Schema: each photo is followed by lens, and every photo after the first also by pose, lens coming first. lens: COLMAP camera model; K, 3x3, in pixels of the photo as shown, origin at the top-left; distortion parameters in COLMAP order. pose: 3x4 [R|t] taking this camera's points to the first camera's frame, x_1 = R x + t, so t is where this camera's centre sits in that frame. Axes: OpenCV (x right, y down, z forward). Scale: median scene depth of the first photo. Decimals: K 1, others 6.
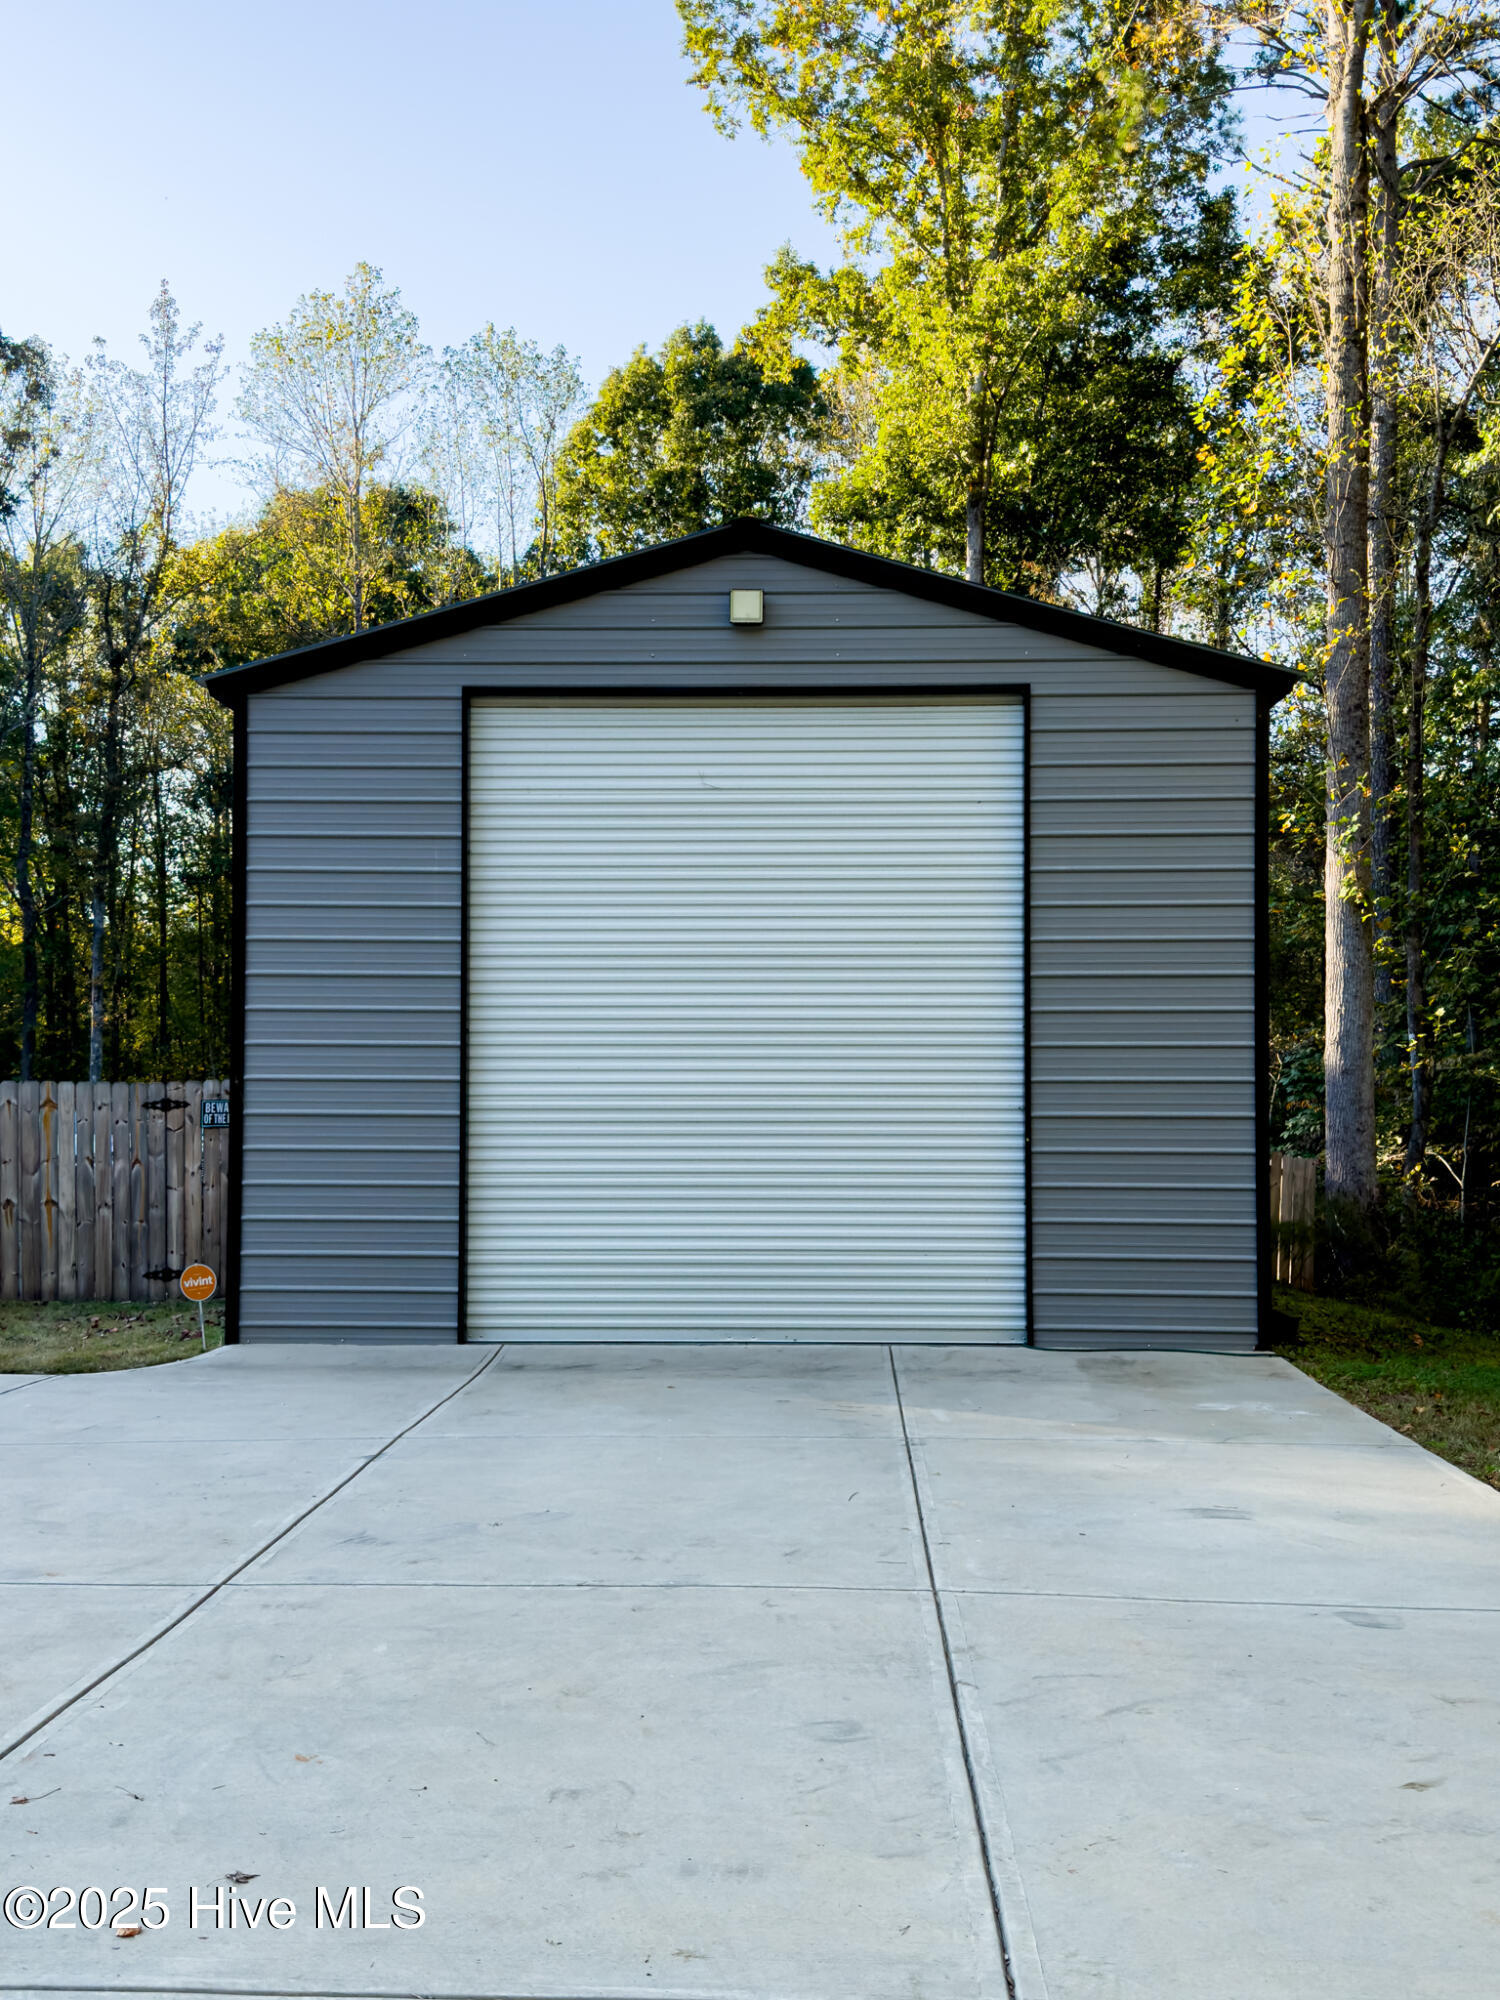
lens RADIAL K [[2012.8, 0, 754.7], [0, 2012.8, 1007.2], [0, 0, 1]] dist [0.199401, -0.424896]
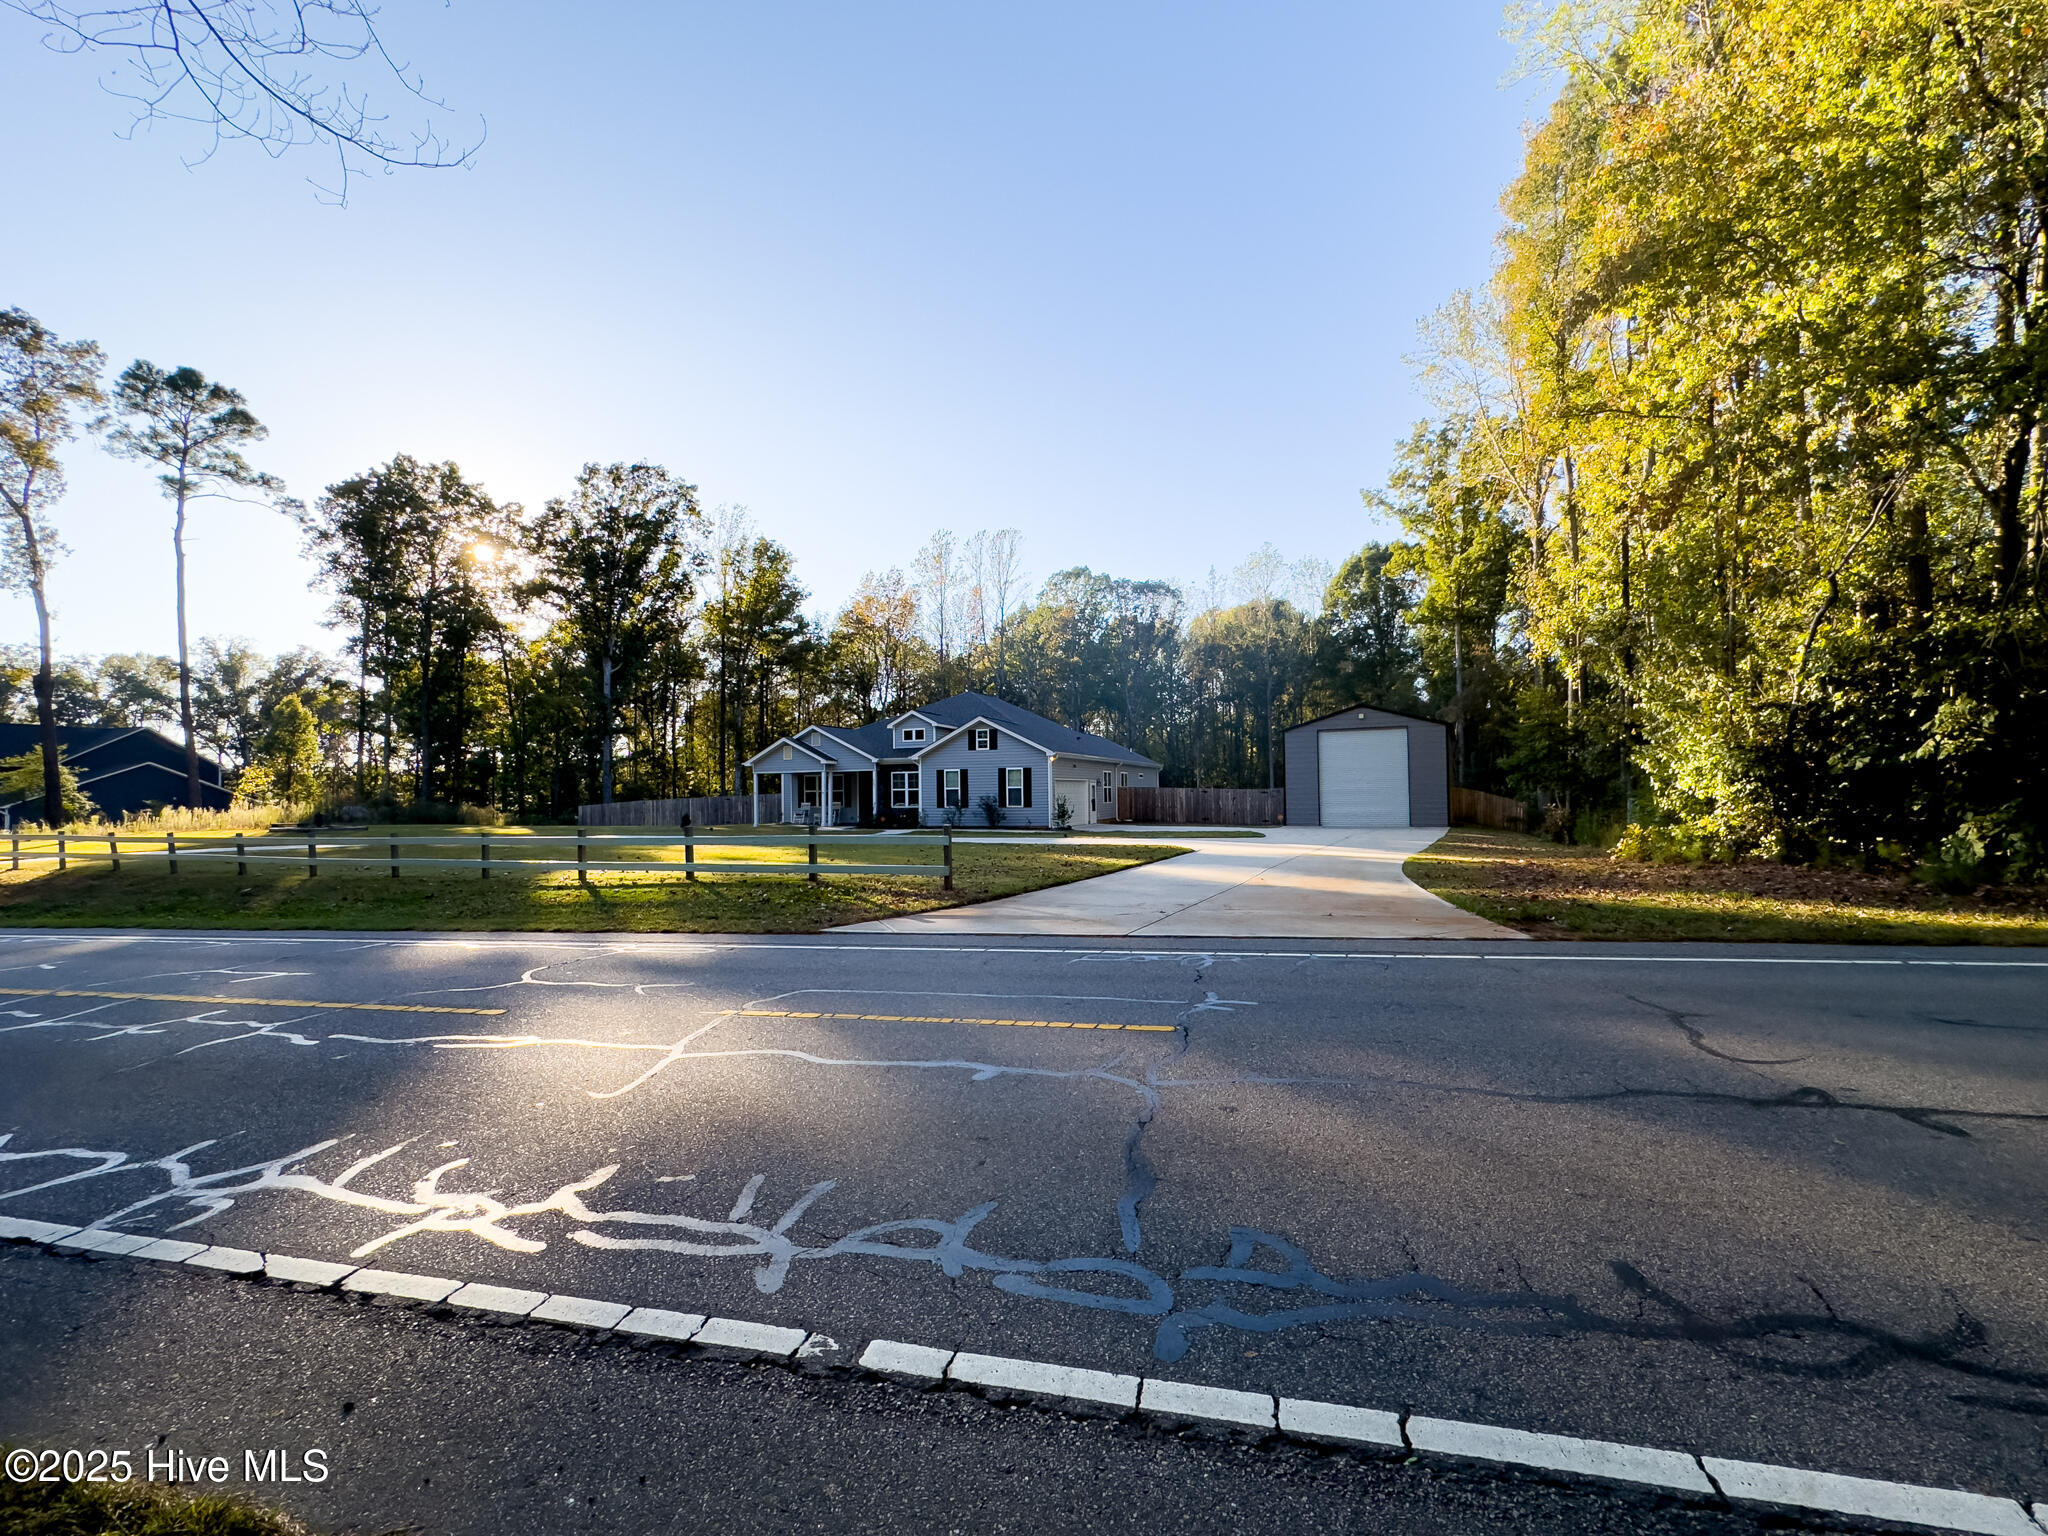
lens RADIAL K [[846.8, 0, 1027.7], [0, 846.8, 776.2], [0, 0, 1]] dist [-0.001471, -0.000005]
pose [[0.903438, -0.022799, -0.428113, 0.189773], [0.032880, 0.999329, 0.016166, -0.080860], [0.427457, -0.028681, 0.903581, -1.979488]]
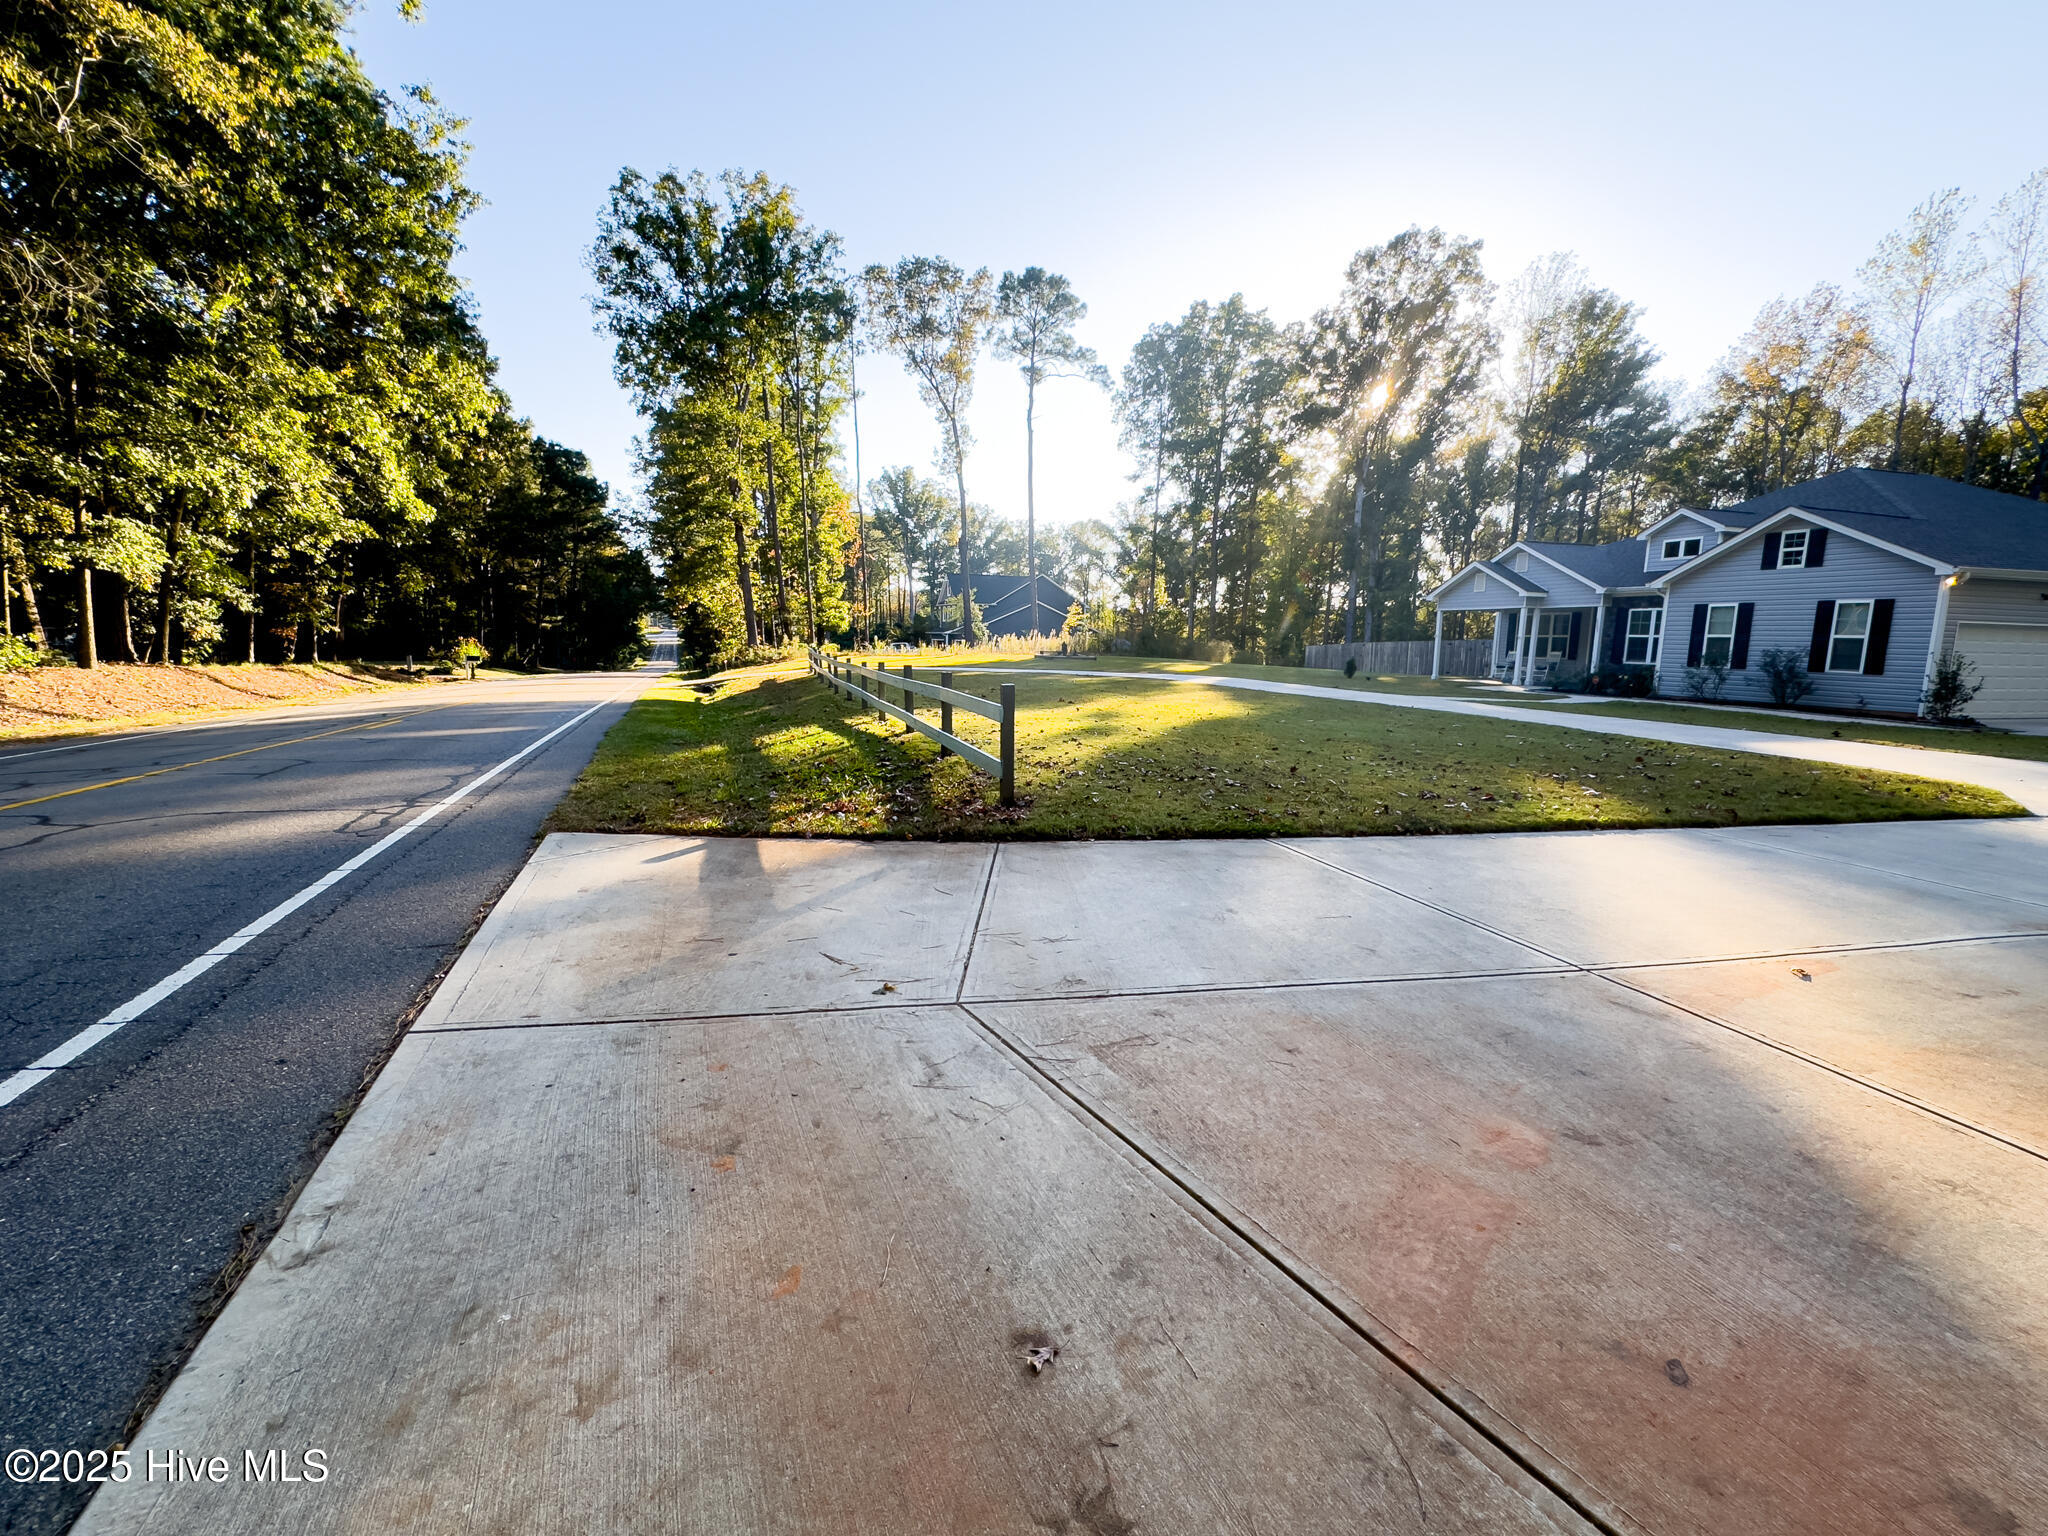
lens RADIAL K [[889.5, 0, 1022.2], [0, 889.5, 766.3], [0, 0, 1]] dist [-0.000899, -0.000275]
pose [[0.200151, 0.144633, -0.969031, 0.232740], [0.019889, 0.988240, 0.151609, -0.042736], [0.979563, -0.049618, 0.194921, -1.268329]]
